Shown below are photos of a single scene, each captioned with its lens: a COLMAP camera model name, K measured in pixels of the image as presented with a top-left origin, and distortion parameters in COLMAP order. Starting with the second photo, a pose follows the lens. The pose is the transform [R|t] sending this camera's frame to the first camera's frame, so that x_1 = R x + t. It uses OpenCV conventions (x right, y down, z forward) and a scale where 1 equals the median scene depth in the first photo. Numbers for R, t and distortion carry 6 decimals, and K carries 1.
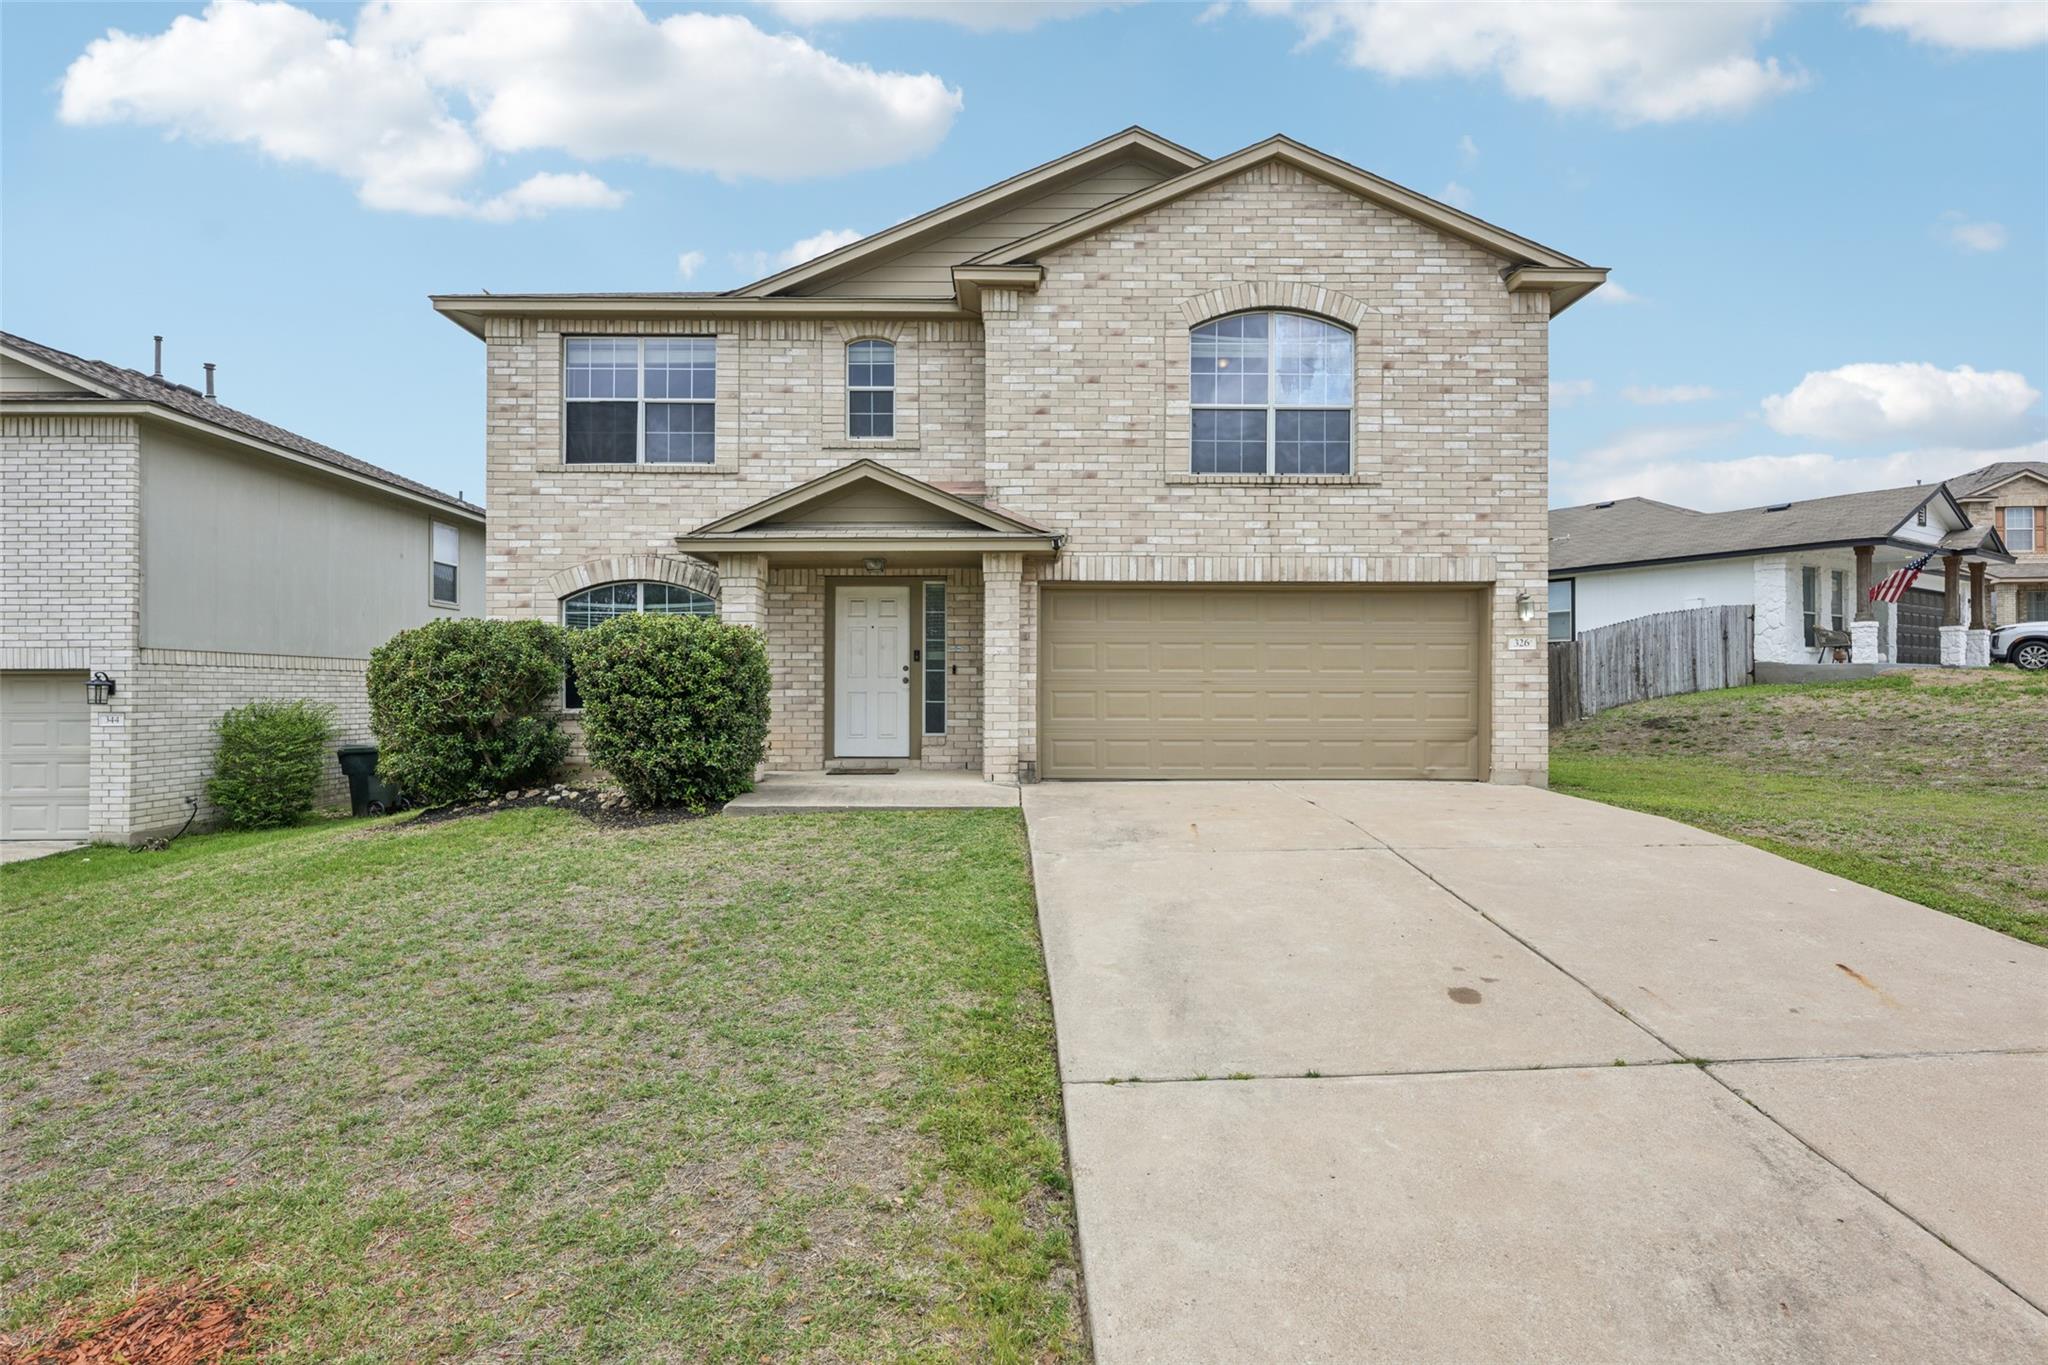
lens RADIAL K [[1066.6, 0, 1025.9], [0, 1066.6, 678.0], [0, 0, 1]] dist [-0.003188, -0.000430]
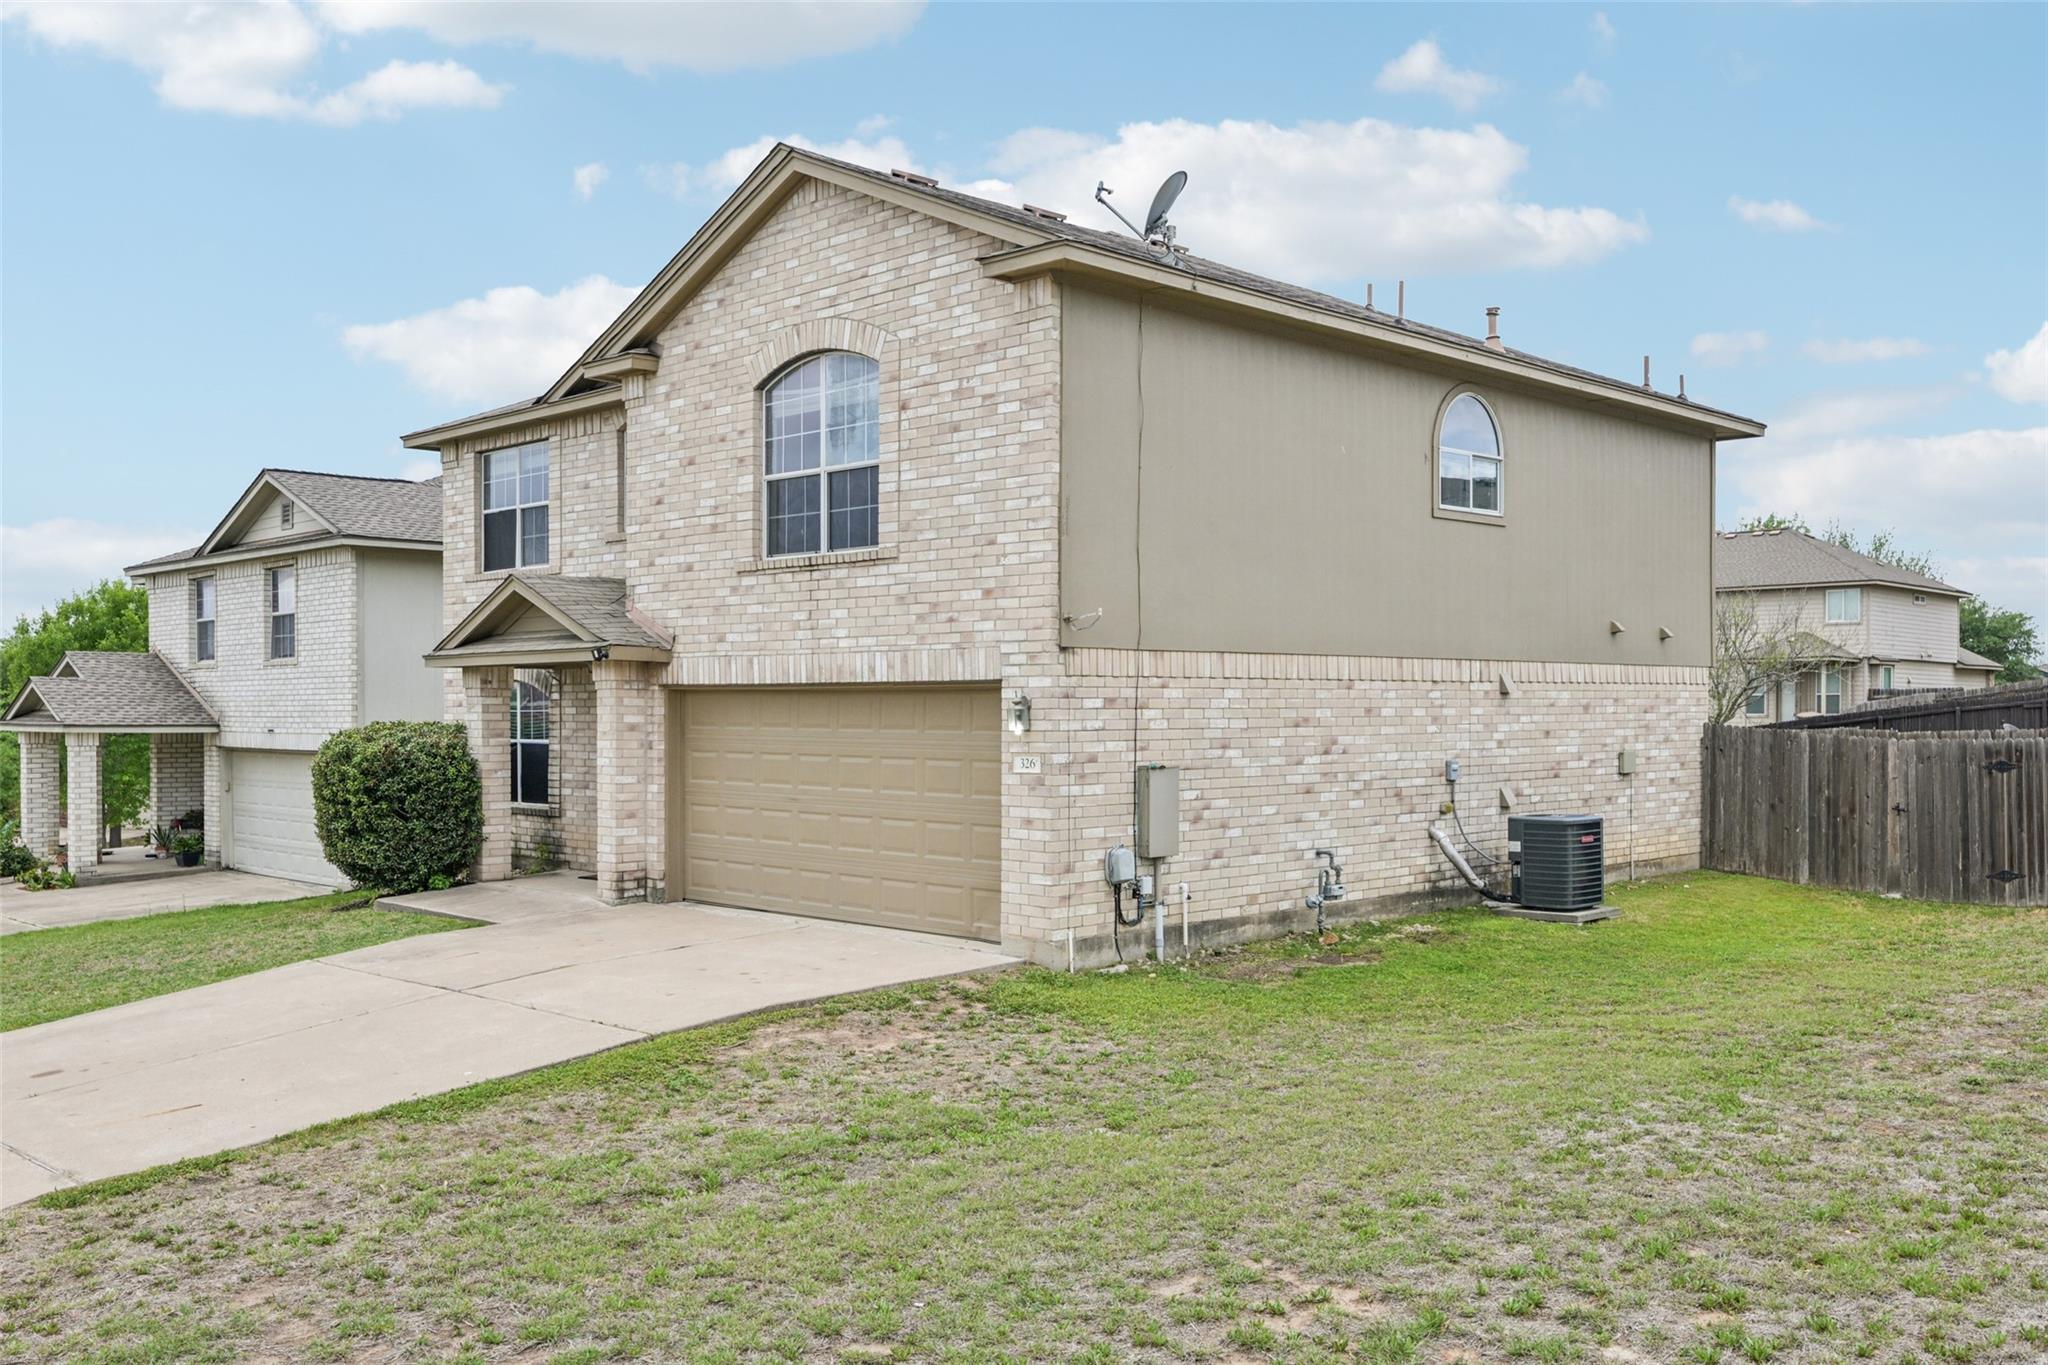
lens RADIAL K [[1750.2, 0, 1024.5], [0, 1750.2, 691.2], [0, 0, 1]] dist [-0.010570, -0.001110]
pose [[0.703453, -0.007453, -0.710703, 1.312884], [0.015377, 0.999871, 0.004735, -0.088039], [0.710576, -0.014259, 0.703476, 0.156659]]
